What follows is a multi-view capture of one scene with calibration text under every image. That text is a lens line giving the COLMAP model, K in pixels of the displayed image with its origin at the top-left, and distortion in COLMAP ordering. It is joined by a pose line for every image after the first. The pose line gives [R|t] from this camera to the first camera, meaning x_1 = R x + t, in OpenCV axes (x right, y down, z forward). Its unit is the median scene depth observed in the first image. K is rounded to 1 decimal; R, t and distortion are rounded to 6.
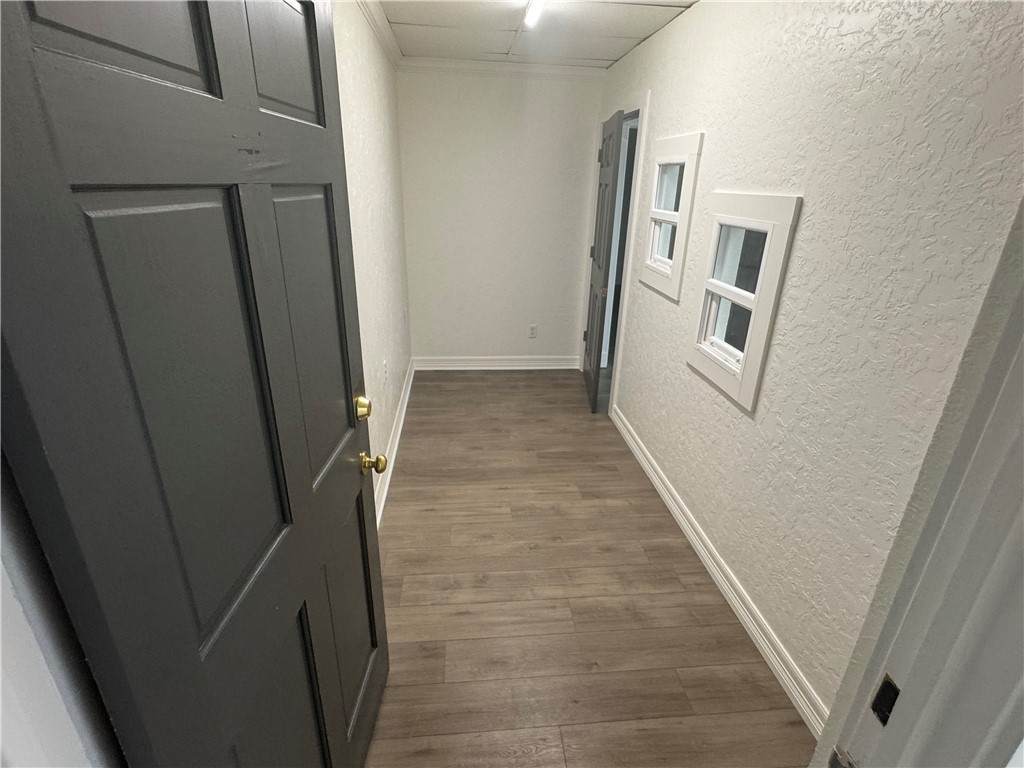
lens RADIAL K [[507.2, 0, 510.5], [0, 507.2, 386.3], [0, 0, 1]] dist [0.002489, 0.000270]
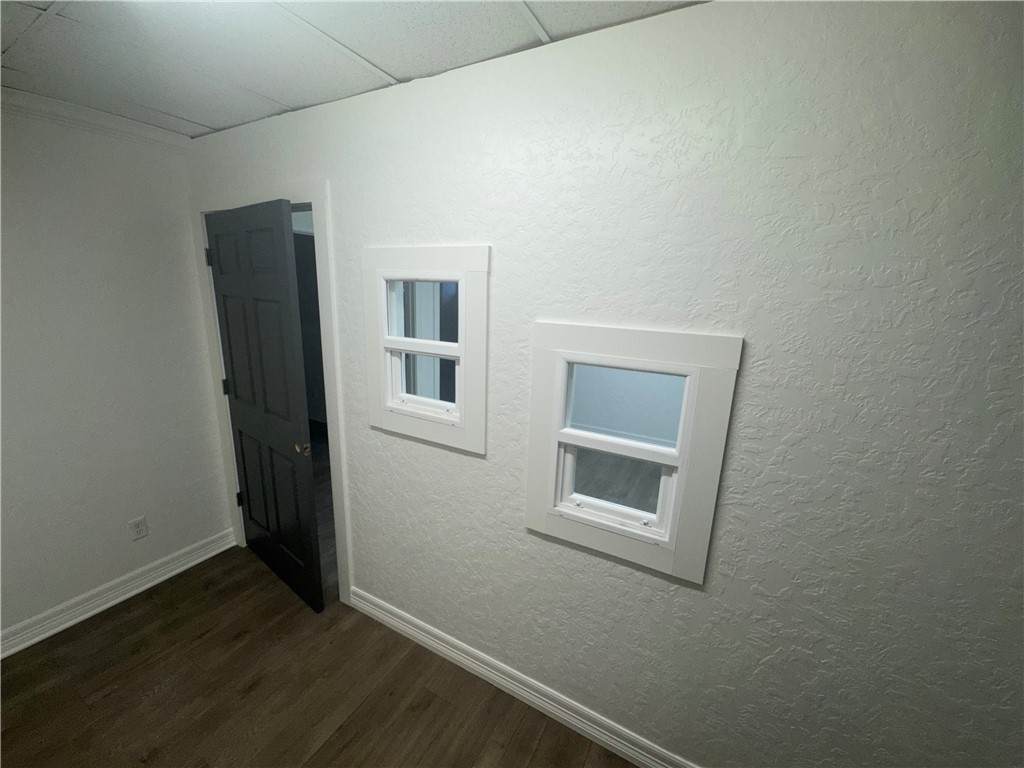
lens RADIAL K [[406.7, 0, 513.8], [0, 406.7, 382.1], [0, 0, 1]] dist [0.000685, 0.000206]
pose [[0.554440, -0.193573, 0.809398, -0.105079], [0.296967, 0.954564, 0.024866, -0.243540], [-0.777436, 0.226578, 0.586734, 0.519434]]
